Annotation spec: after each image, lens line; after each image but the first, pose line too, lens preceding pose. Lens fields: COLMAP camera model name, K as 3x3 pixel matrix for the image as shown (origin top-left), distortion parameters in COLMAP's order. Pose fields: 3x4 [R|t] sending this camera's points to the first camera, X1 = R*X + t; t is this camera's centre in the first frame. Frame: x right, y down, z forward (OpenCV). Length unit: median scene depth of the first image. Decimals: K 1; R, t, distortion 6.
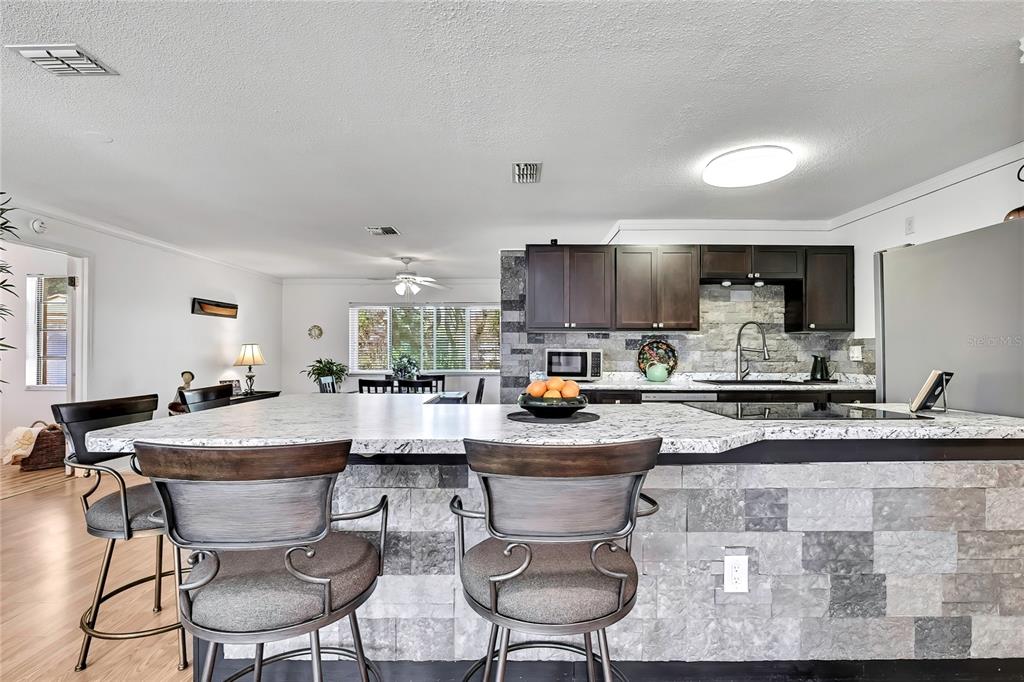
lens RADIAL K [[447.3, 0, 515.0], [0, 447.3, 358.0], [0, 0, 1]] dist [0.000595, 0.000035]
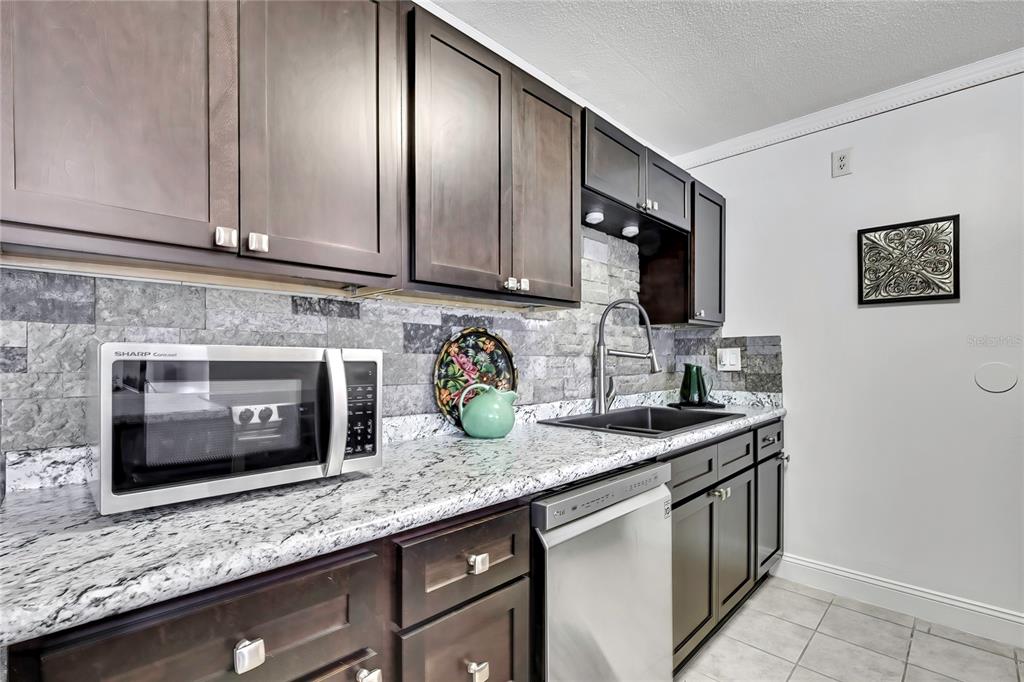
lens RADIAL K [[463.9, 0, 510.7], [0, 463.9, 359.6], [0, 0, 1]] dist [-0.030038, -0.000004]
pose [[0.710995, -0.006555, 0.703167, 0.057217], [0.013606, 0.999898, -0.004436, -0.011546], [-0.703065, 0.012721, 0.711011, 0.741422]]
